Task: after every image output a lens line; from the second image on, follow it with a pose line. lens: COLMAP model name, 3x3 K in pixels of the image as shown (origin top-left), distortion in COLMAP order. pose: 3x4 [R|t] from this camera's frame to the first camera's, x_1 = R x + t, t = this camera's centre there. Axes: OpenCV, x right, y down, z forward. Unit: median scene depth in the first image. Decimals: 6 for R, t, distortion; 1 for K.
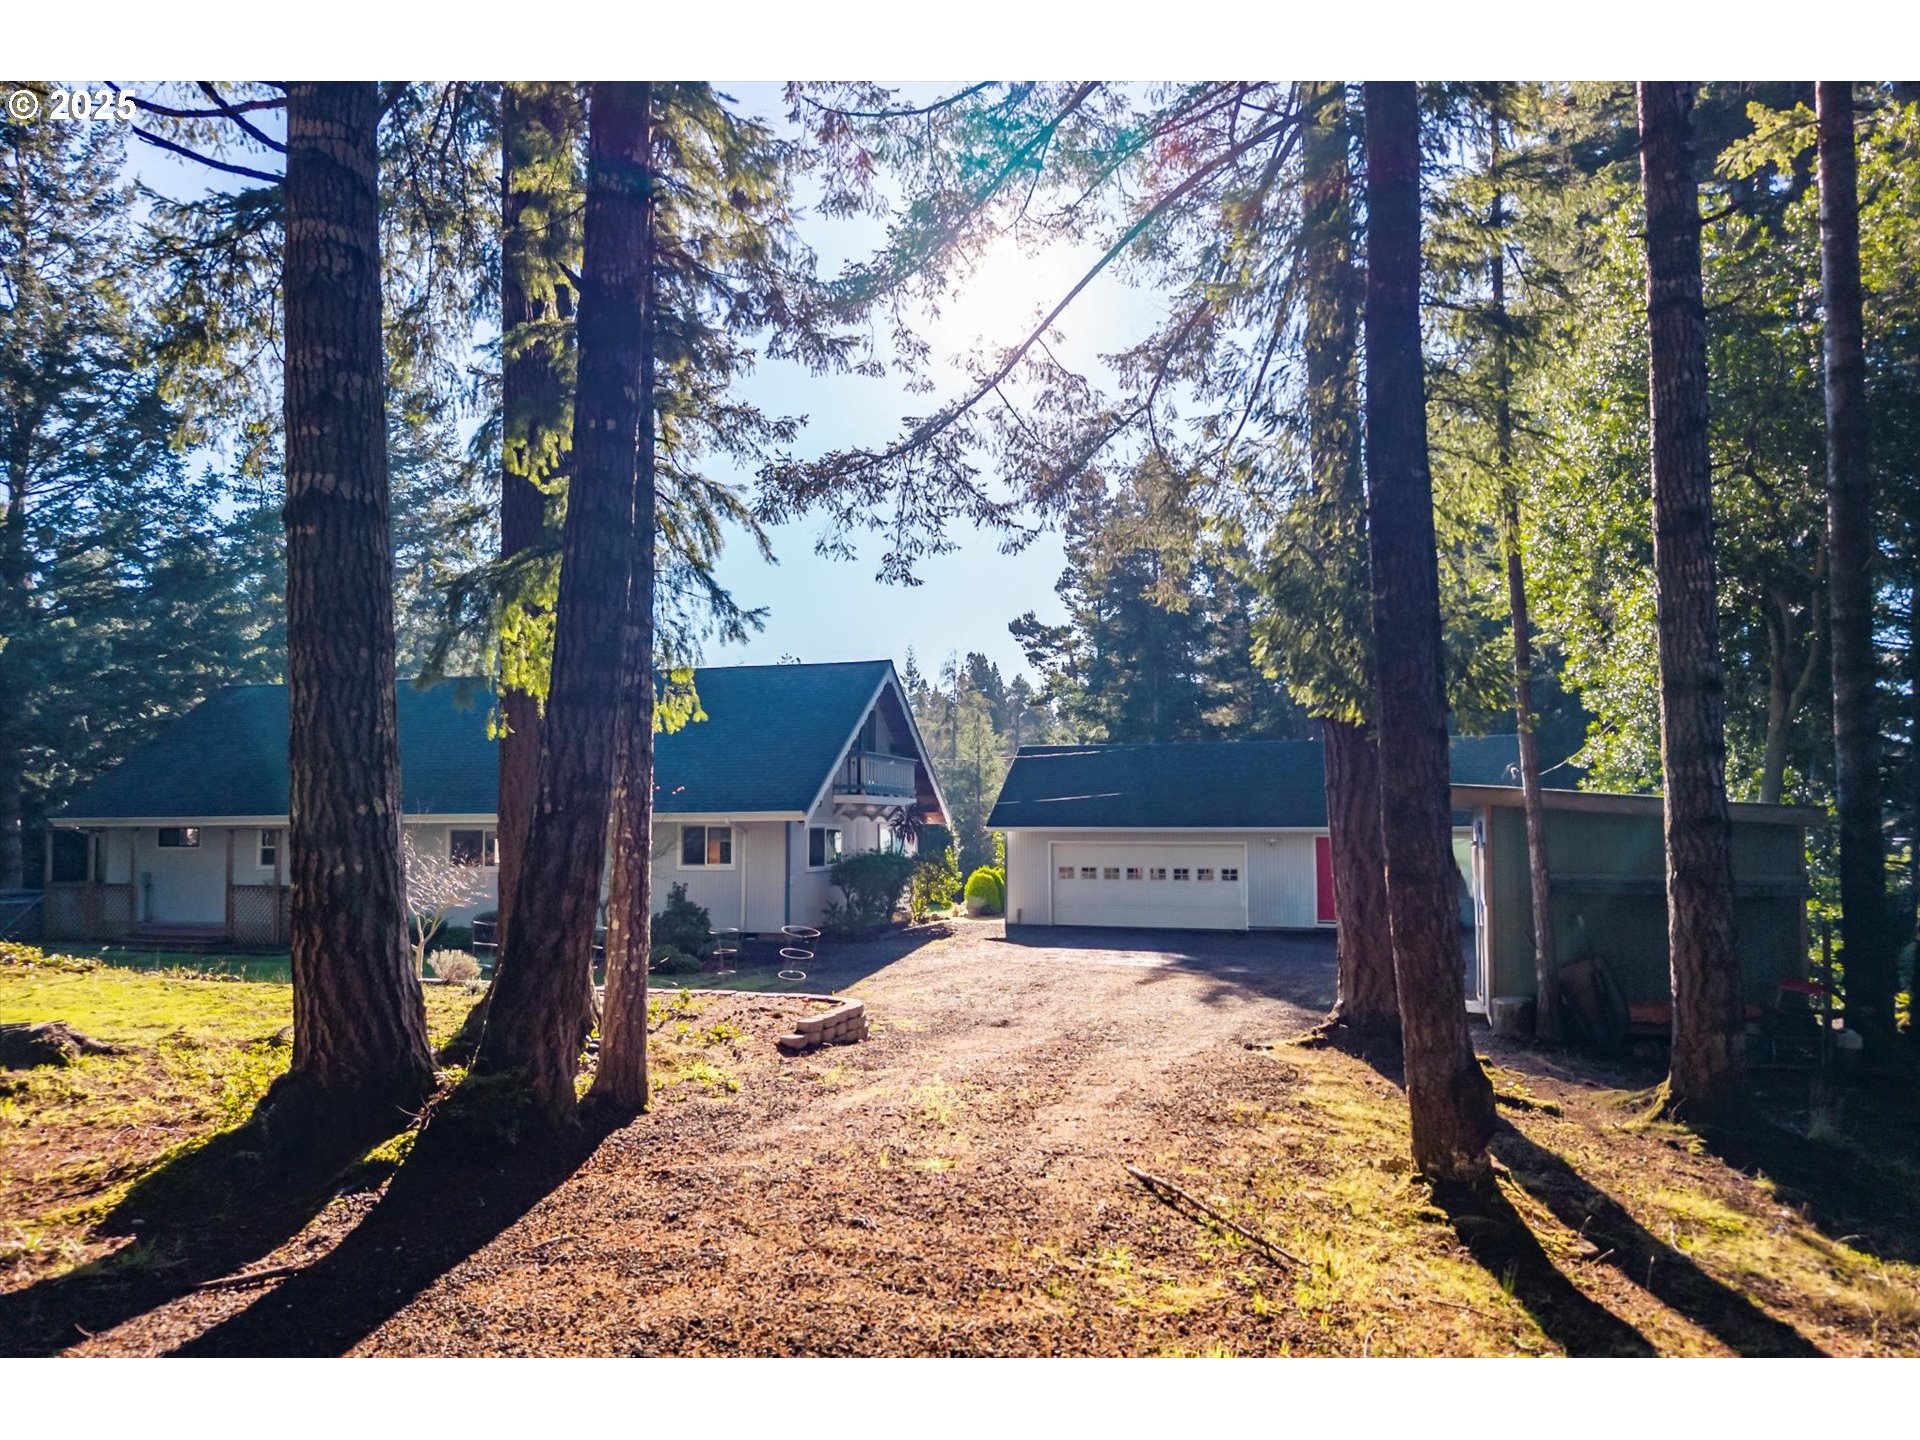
lens RADIAL K [[1338.8, 0, 960.0], [0, 1338.8, 720.0], [0, 0, 1]] dist [-0.000426, 0.000004]
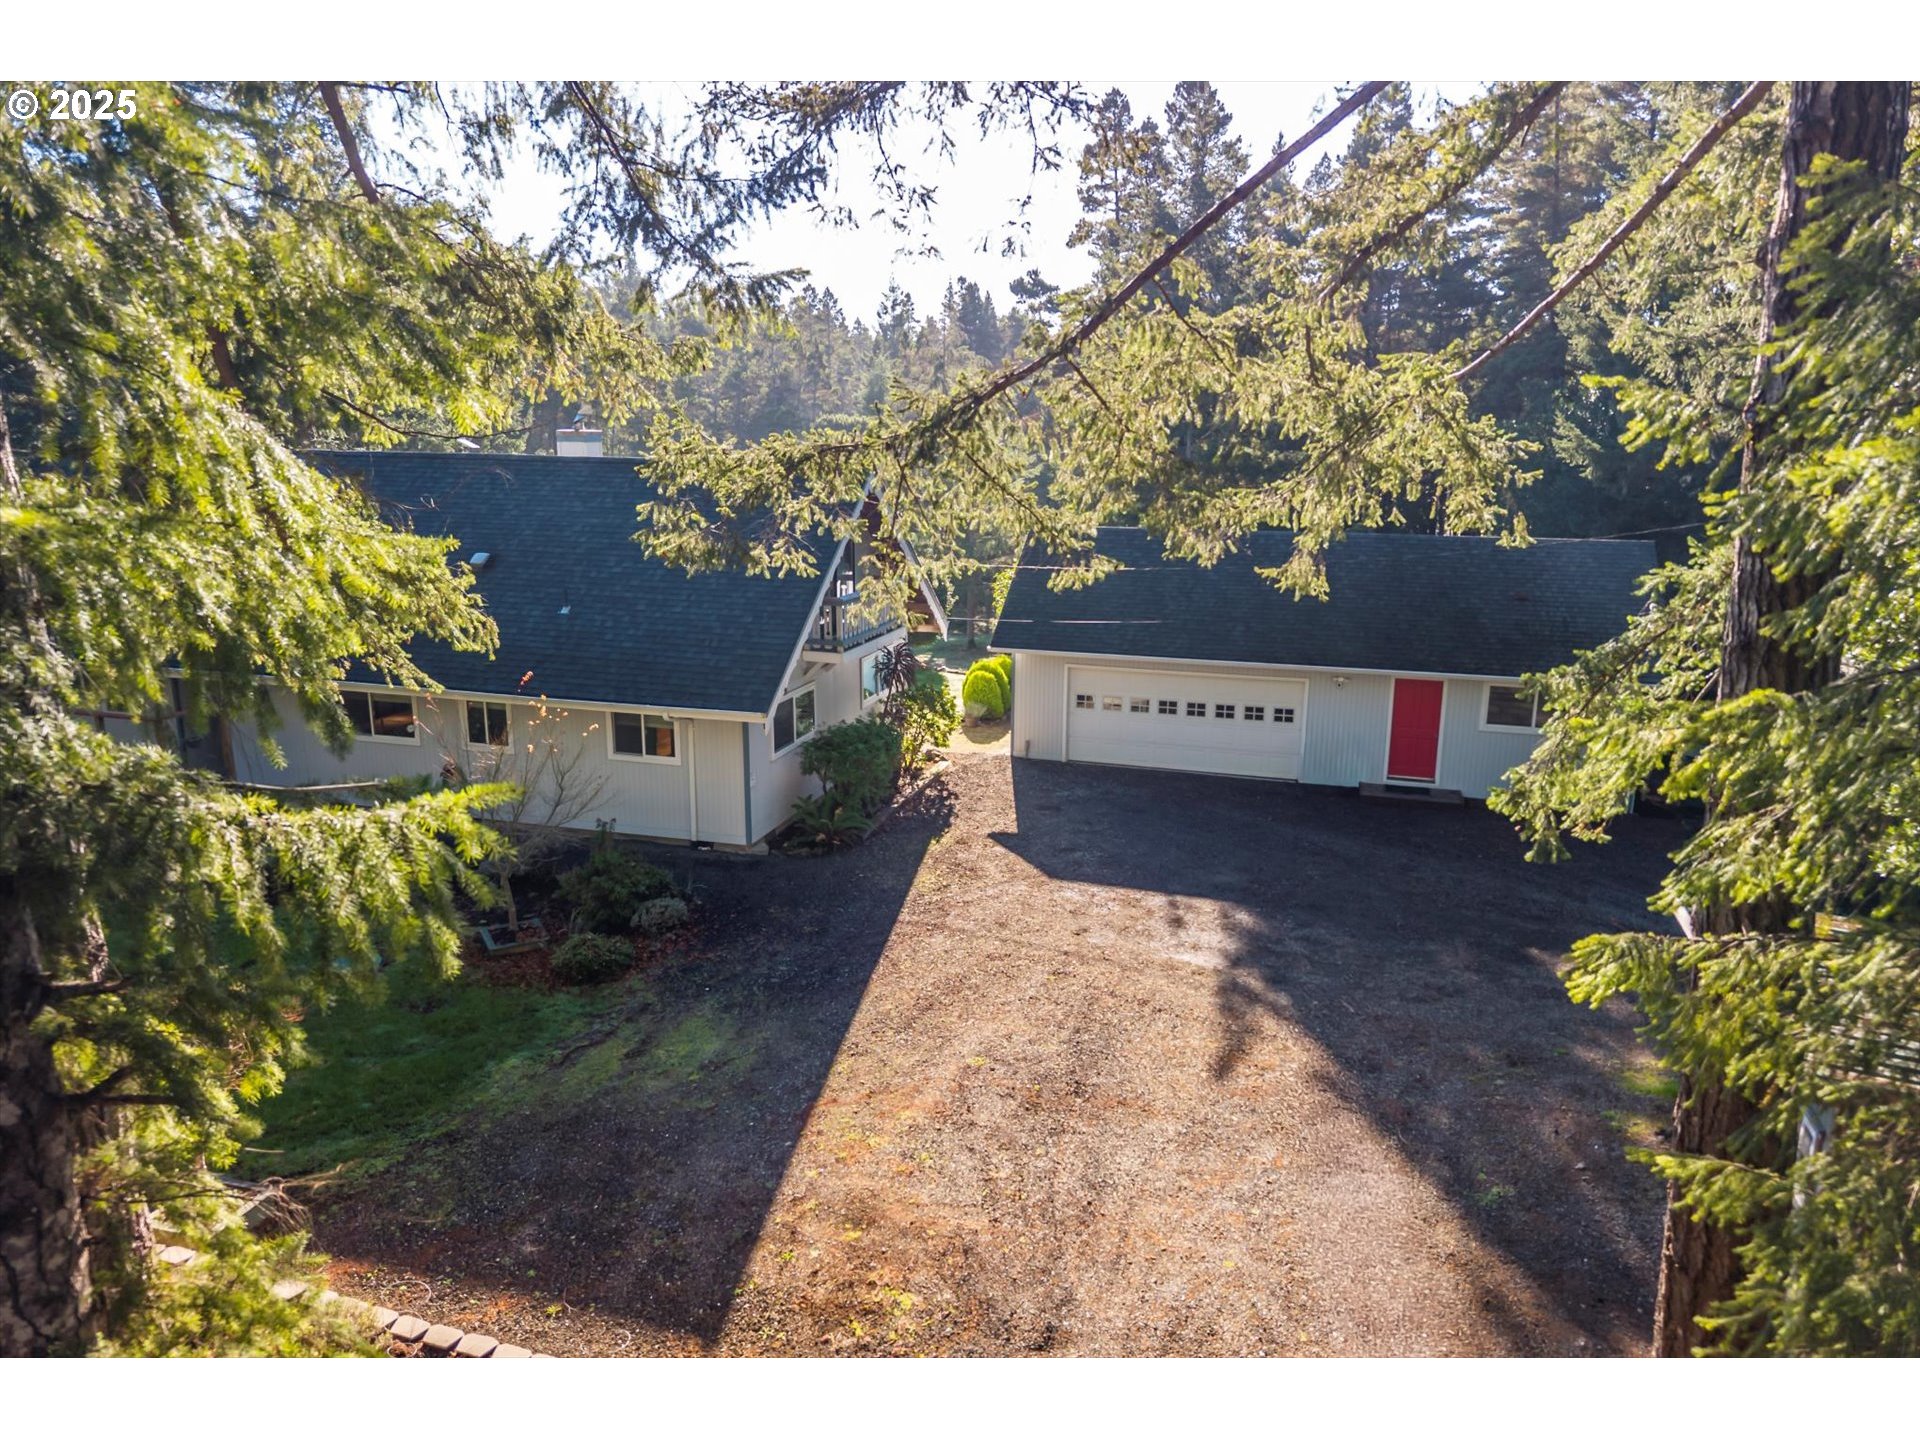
lens RADIAL K [[1338.8, 0, 960.0], [0, 1338.8, 720.0], [0, 0, 1]] dist [-0.000426, 0.000004]
pose [[0.999921, 0.003011, 0.012244, -0.010122], [-0.006570, 0.953245, 0.302128, -0.133410], [-0.010762, -0.302184, 0.953189, 0.211365]]
